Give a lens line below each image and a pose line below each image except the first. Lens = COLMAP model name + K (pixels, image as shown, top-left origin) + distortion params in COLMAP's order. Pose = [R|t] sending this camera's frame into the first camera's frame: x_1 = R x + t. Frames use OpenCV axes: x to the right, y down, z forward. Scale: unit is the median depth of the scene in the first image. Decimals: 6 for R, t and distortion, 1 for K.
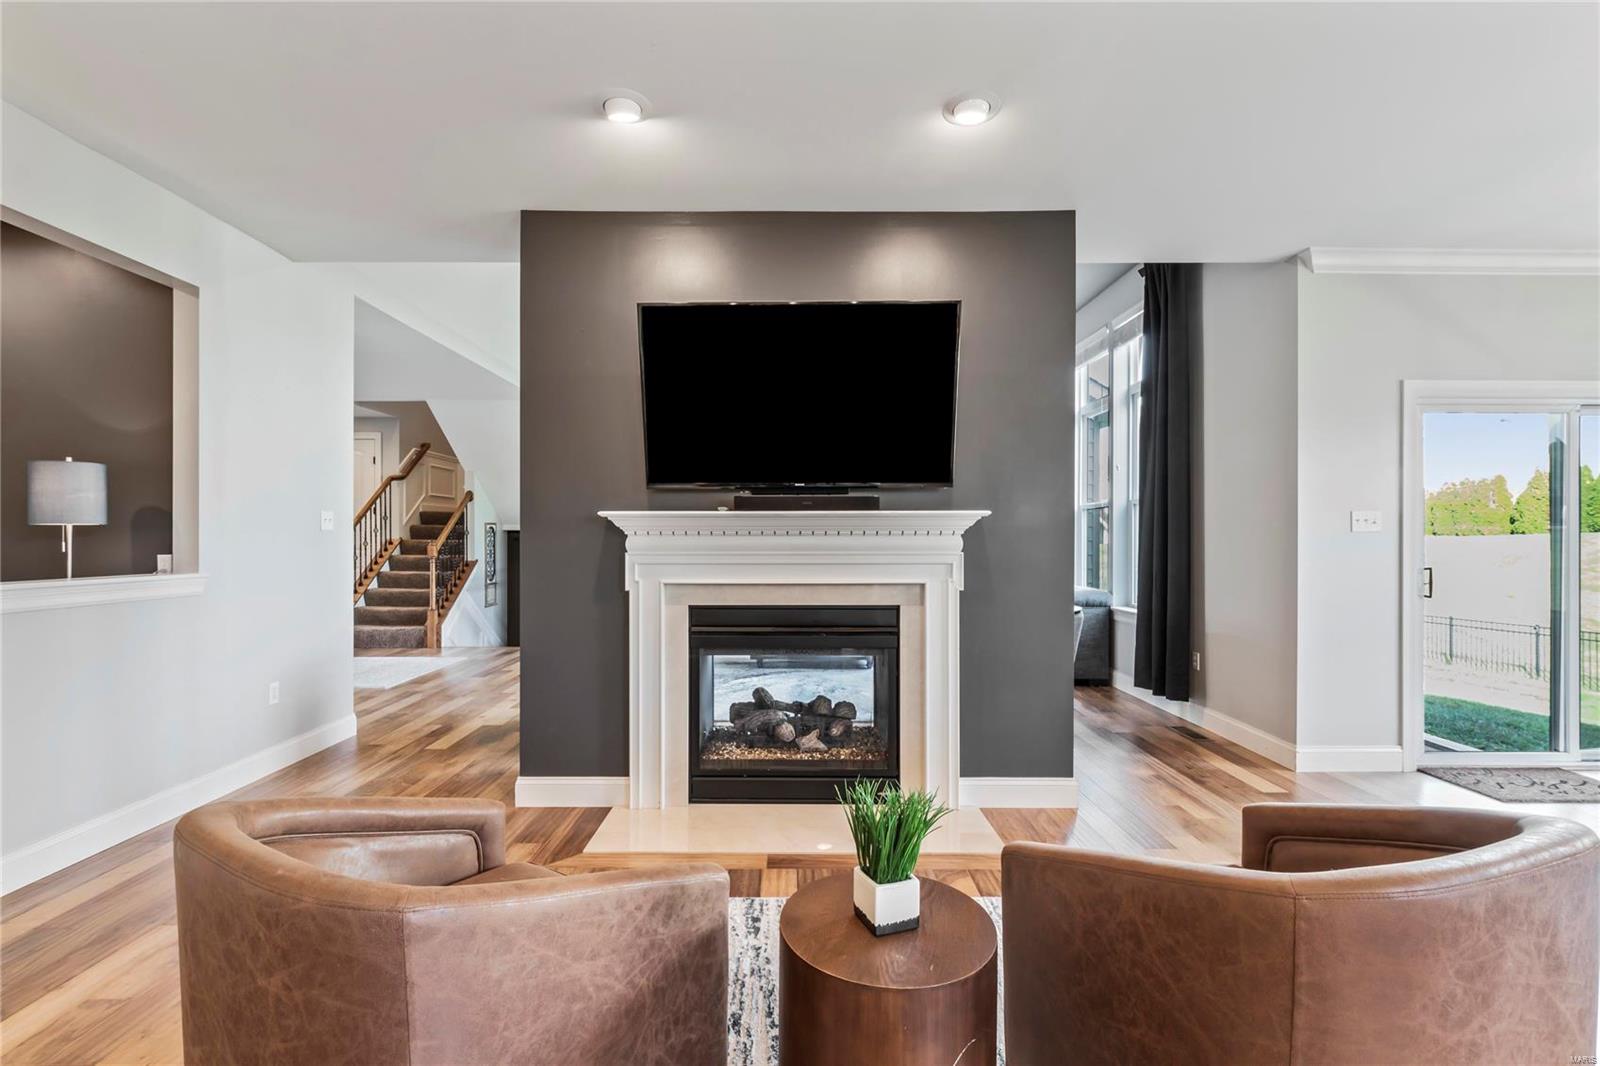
lens RADIAL K [[715.4, 0, 797.2], [0, 715.4, 534.5], [0, 0, 1]] dist [-0.002370, -0.001232]
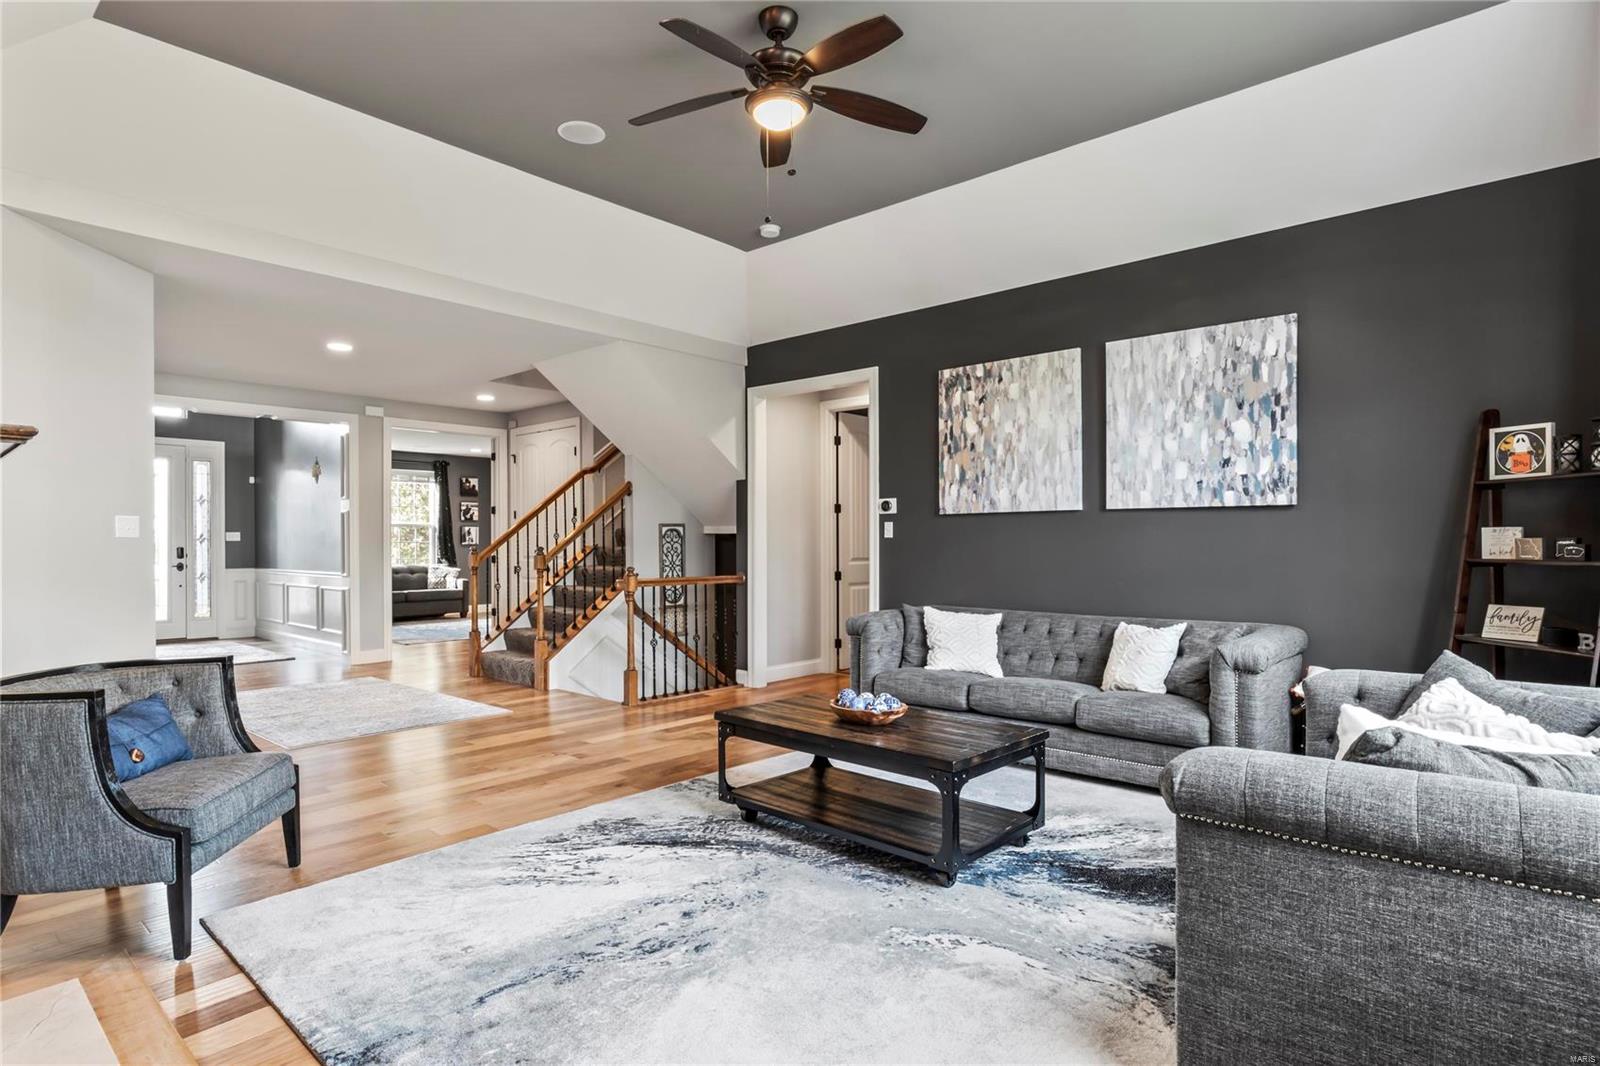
lens RADIAL K [[839.5, 0, 786.6], [0, 839.5, 539.9], [0, 0, 1]] dist [-0.008744, 0.004784]
pose [[0.737910, -0.005337, -0.674878, 0.607163], [0.005312, 0.999984, -0.002099, 0.006961], [0.674878, -0.002036, 0.737926, 1.109762]]
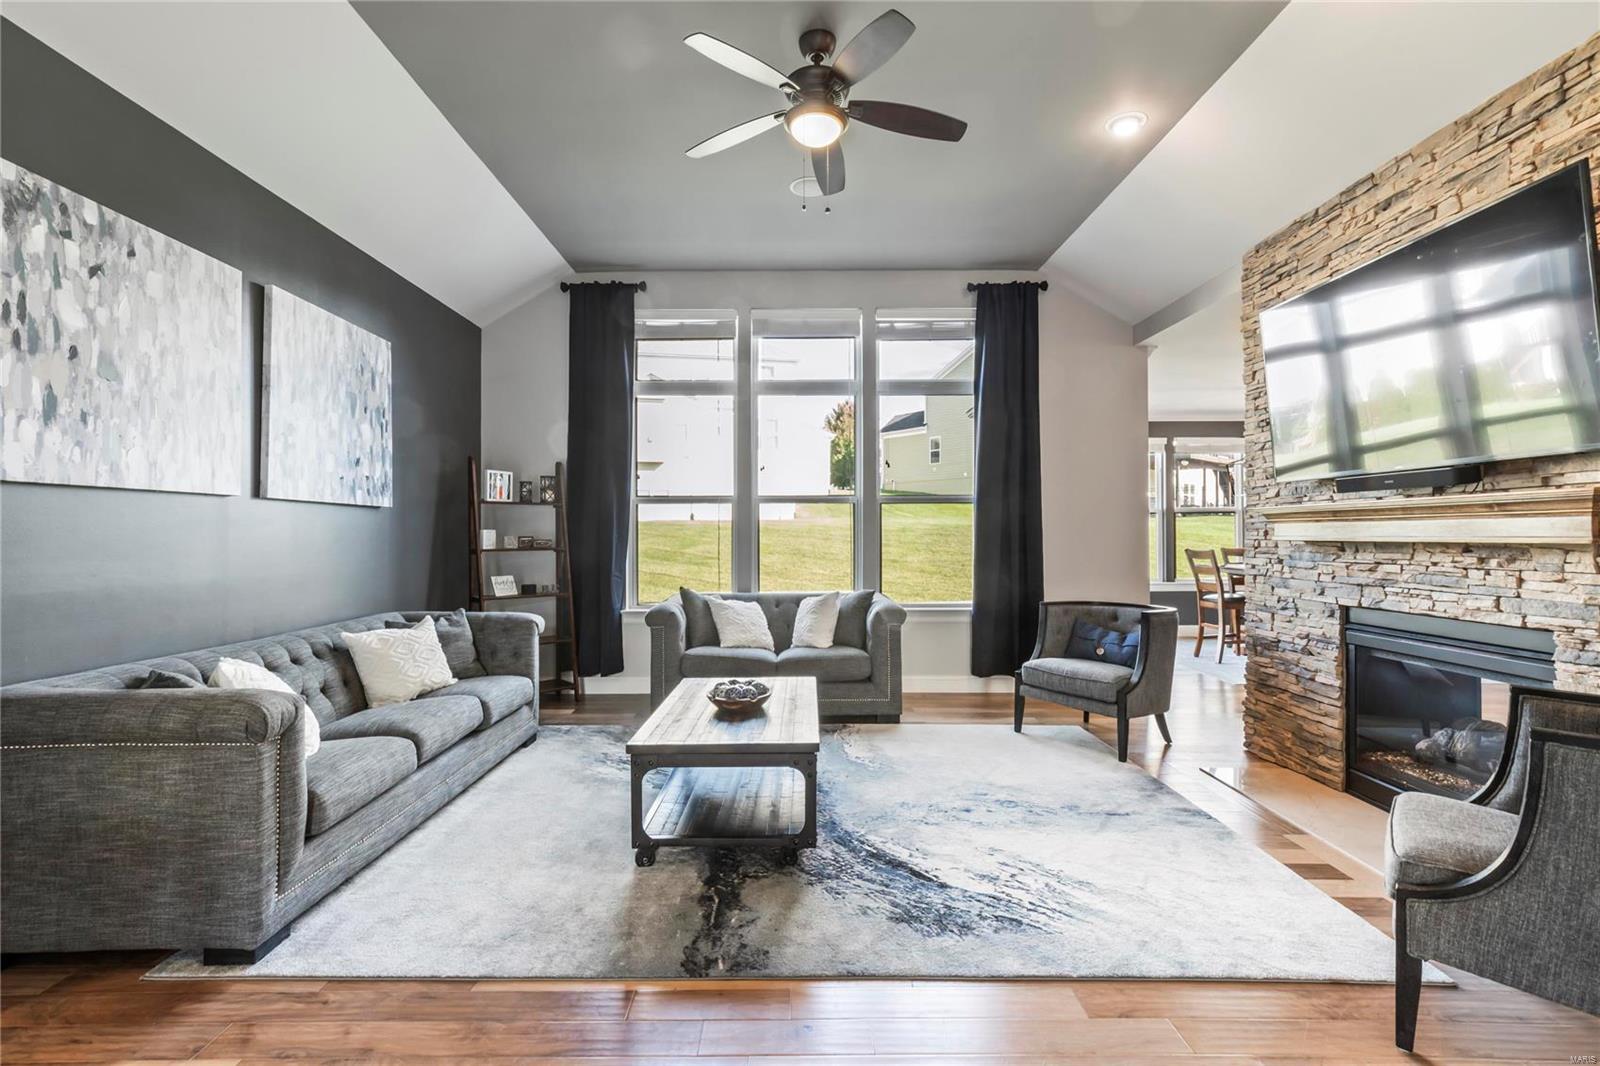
lens RADIAL K [[715.4, 0, 792.9], [0, 715.4, 523.5], [0, 0, 1]] dist [-0.002370, -0.001232]
pose [[0.000518, 0.013710, 0.999906, -0.802527], [0.000222, 0.999906, -0.013710, 0.001381], [-1.000000, 0.000229, 0.000515, 1.794638]]
